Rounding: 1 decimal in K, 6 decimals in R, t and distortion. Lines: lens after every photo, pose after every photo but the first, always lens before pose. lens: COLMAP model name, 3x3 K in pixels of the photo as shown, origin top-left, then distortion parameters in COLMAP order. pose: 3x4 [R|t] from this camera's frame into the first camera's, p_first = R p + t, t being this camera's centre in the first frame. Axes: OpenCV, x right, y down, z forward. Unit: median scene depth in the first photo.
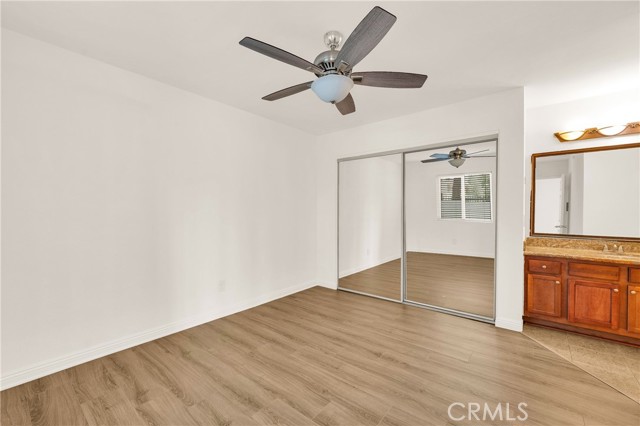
lens RADIAL K [[265.8, 0, 321.0], [0, 265.8, 214.2], [0, 0, 1]] dist [-0.000492, -0.000258]
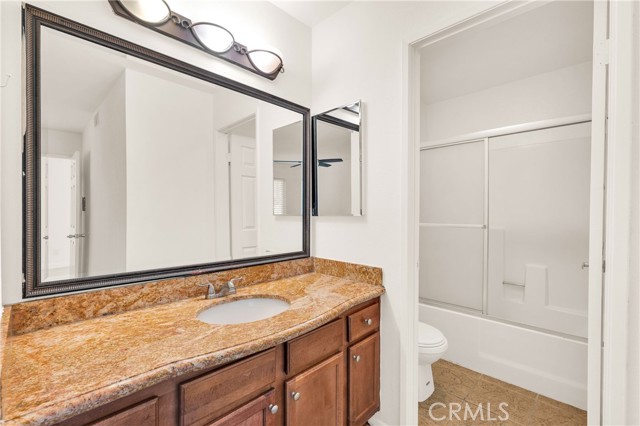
lens RADIAL K [[282.2, 0, 312.9], [0, 282.2, 214.7], [0, 0, 1]] dist [0.000045, -0.000103]
pose [[0.093931, -0.007678, 0.995549, 0.794302], [0.009006, 0.999936, 0.006862, -0.004420], [-0.995538, 0.008322, 0.093994, 1.019534]]
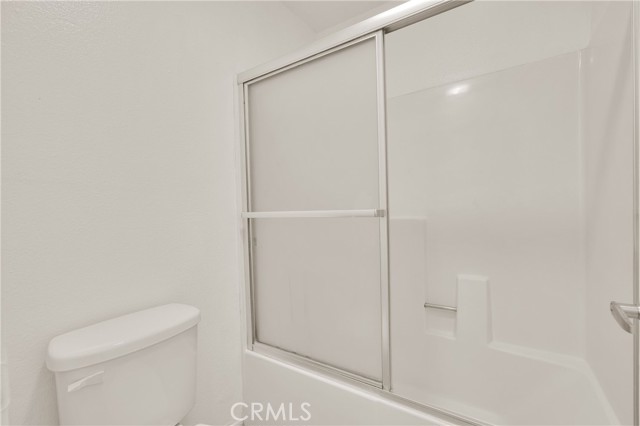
lens RADIAL K [[265.8, 0, 321.0], [0, 265.8, 214.2], [0, 0, 1]] dist [-0.000492, -0.000258]
pose [[-0.083723, -0.004244, 0.996480, 1.438315], [0.031897, 0.999467, 0.006937, 0.049027], [-0.995978, 0.032365, -0.083544, 0.623806]]
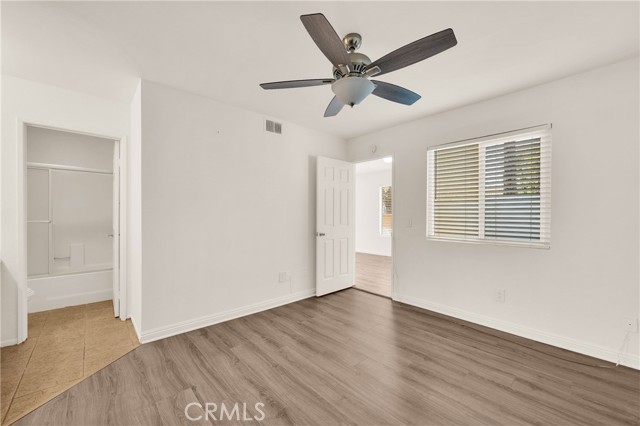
lens RADIAL K [[254.3, 0, 317.6], [0, 254.3, 216.5], [0, 0, 1]] dist [-0.001243, 0.000130]
pose [[-0.988139, -0.006270, 0.153432, 0.022761], [-0.003333, 0.999806, 0.019391, -0.017903], [-0.153524, 0.018649, -0.987969, 1.782729]]
